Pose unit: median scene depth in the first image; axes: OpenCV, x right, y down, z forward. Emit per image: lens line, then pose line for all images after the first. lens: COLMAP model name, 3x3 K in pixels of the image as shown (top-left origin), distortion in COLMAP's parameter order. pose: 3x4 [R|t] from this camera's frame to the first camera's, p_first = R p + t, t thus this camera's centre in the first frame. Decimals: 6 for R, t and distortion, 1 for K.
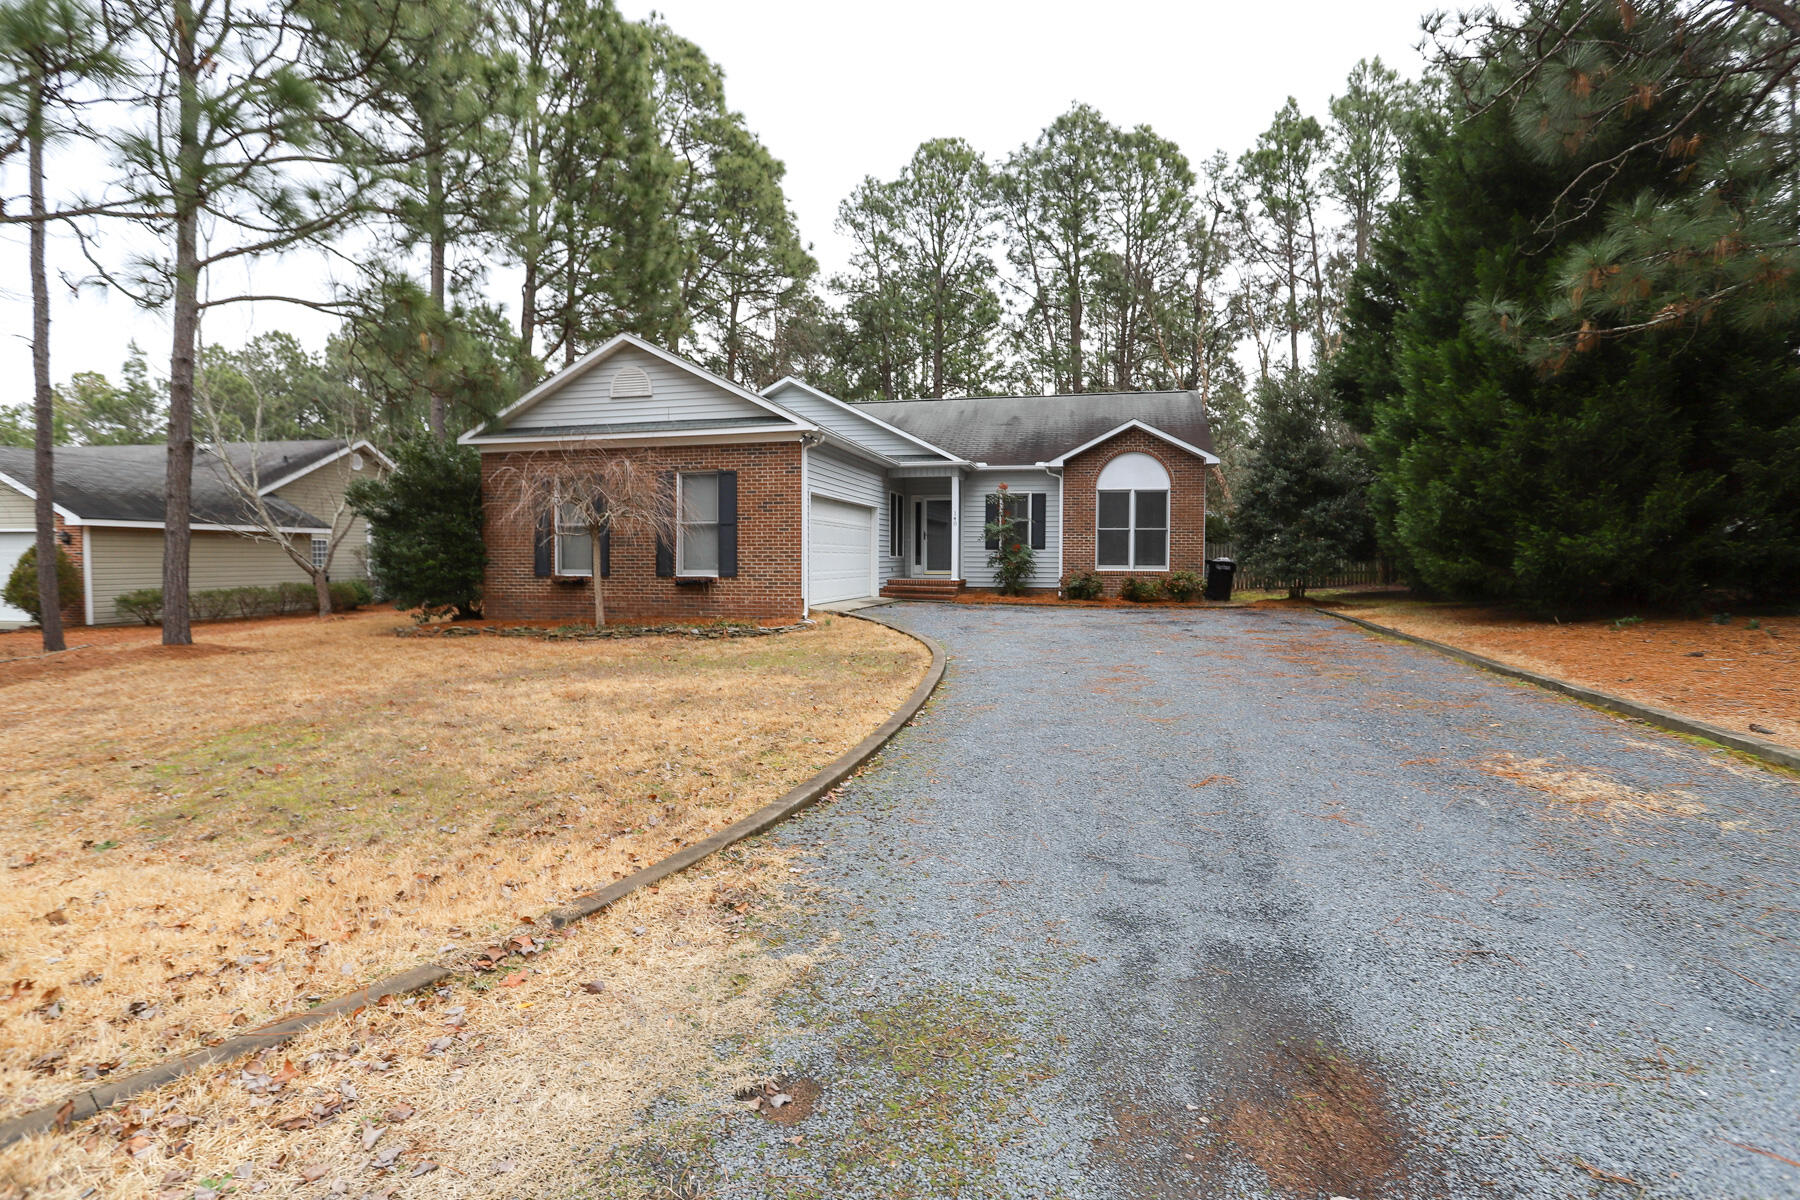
lens RADIAL K [[889.0, 0, 866.7], [0, 889.0, 591.6], [0, 0, 1]] dist [-0.001584, 0.000110]
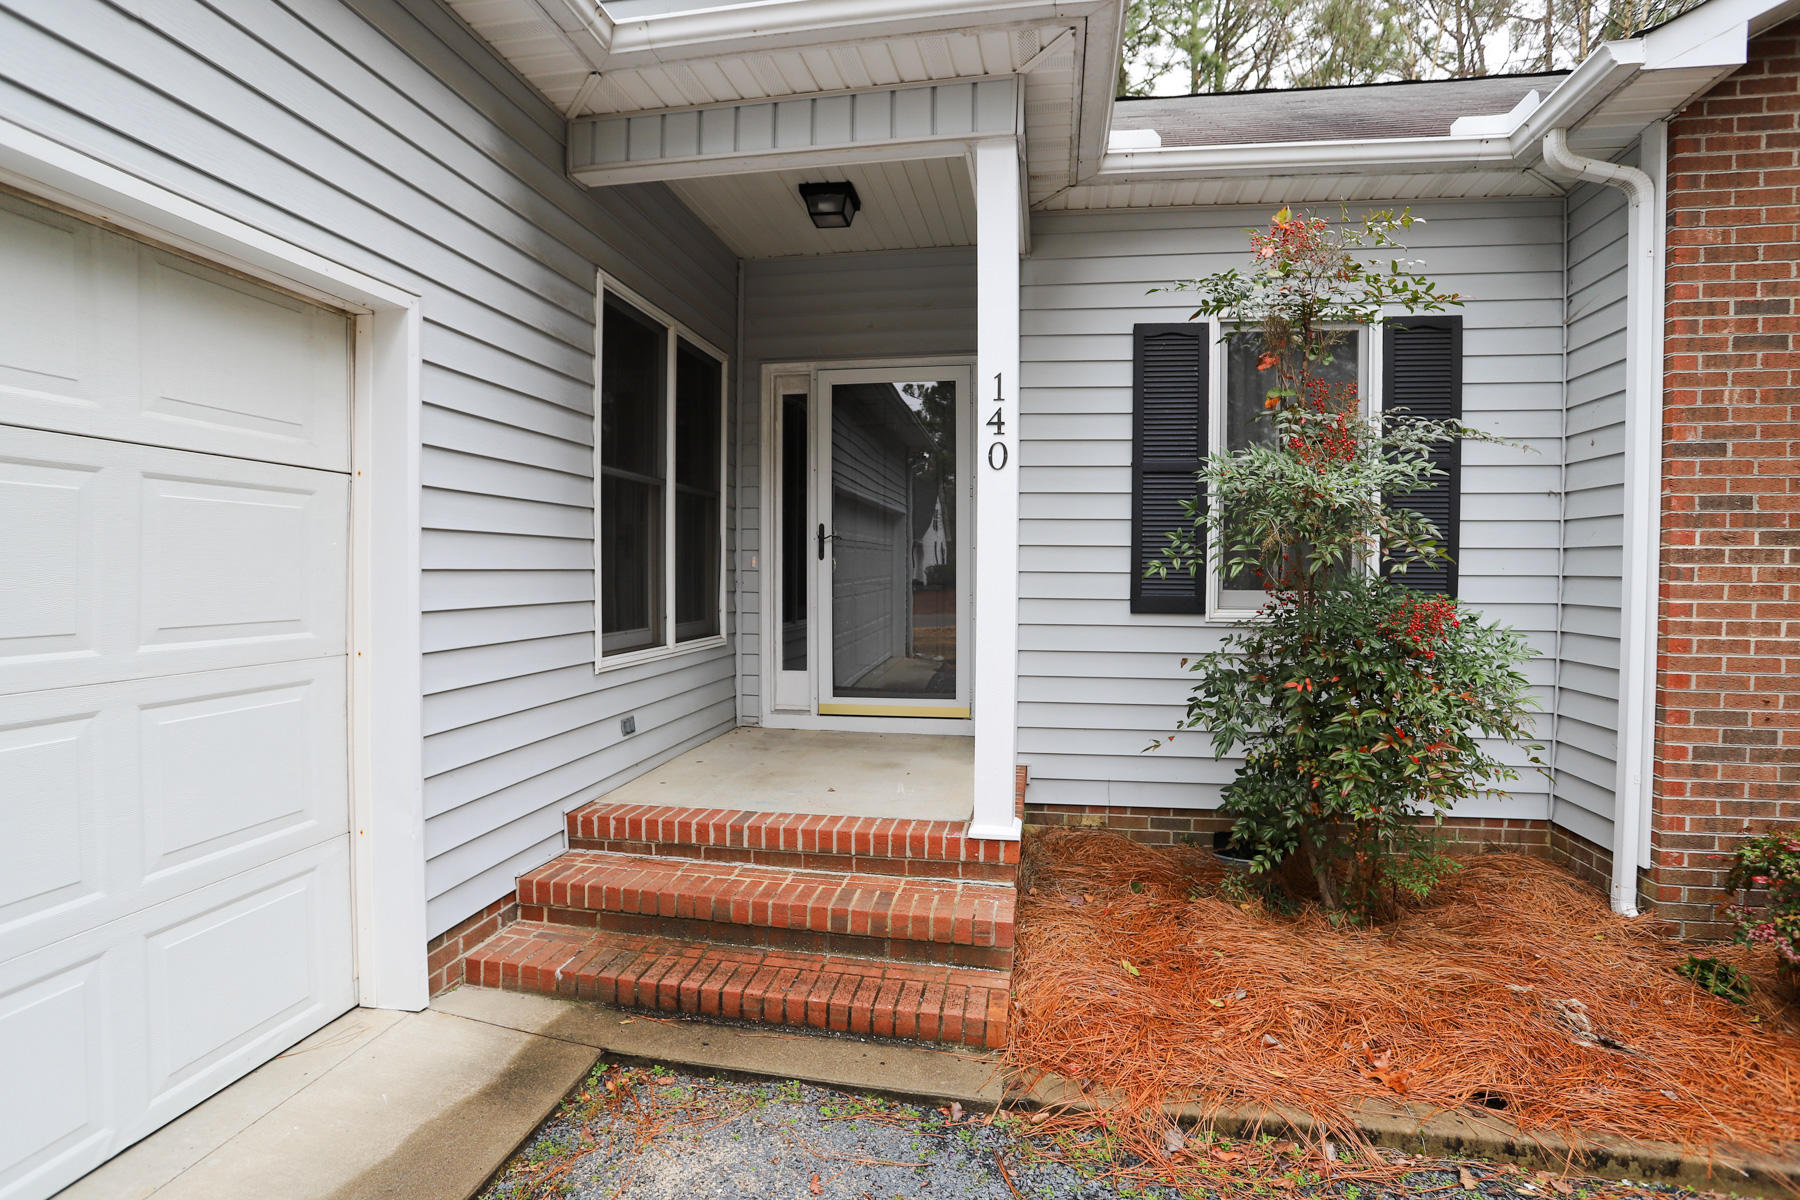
lens RADIAL K [[889.0, 0, 866.7], [0, 889.0, 591.6], [0, 0, 1]] dist [-0.001584, 0.000110]
pose [[0.997500, 0.000166, 0.070662, 0.065730], [0.000906, 0.999885, -0.015139, -0.050694], [-0.070657, 0.015165, 0.997385, 0.835955]]
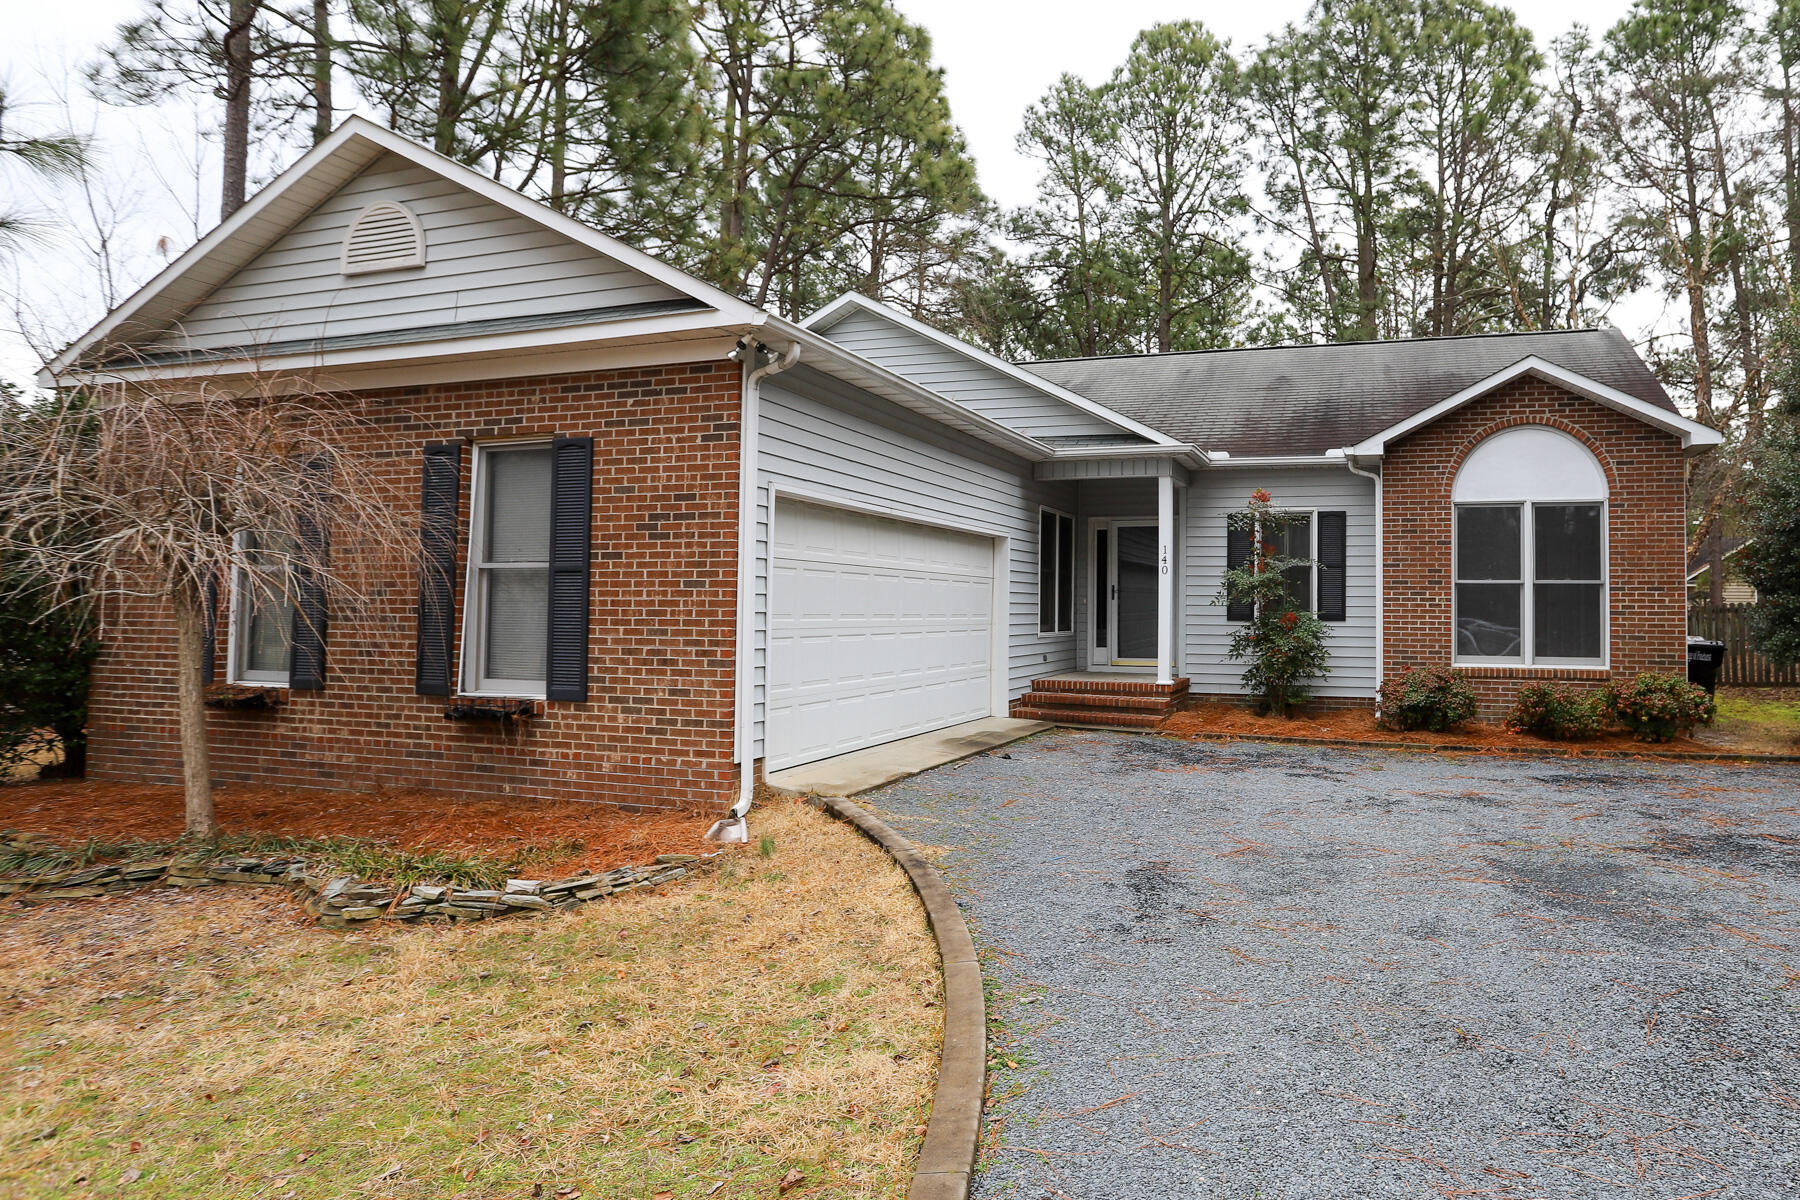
lens RADIAL K [[1064.3, 0, 1069.7], [0, 1064.3, 572.9], [0, 0, 1]] dist [-0.001751, -0.067635]
pose [[0.999607, 0.004064, -0.027721, 0.061519], [-0.006050, 0.997389, -0.071957, -0.030816], [0.027356, 0.072096, 0.997022, 0.395969]]
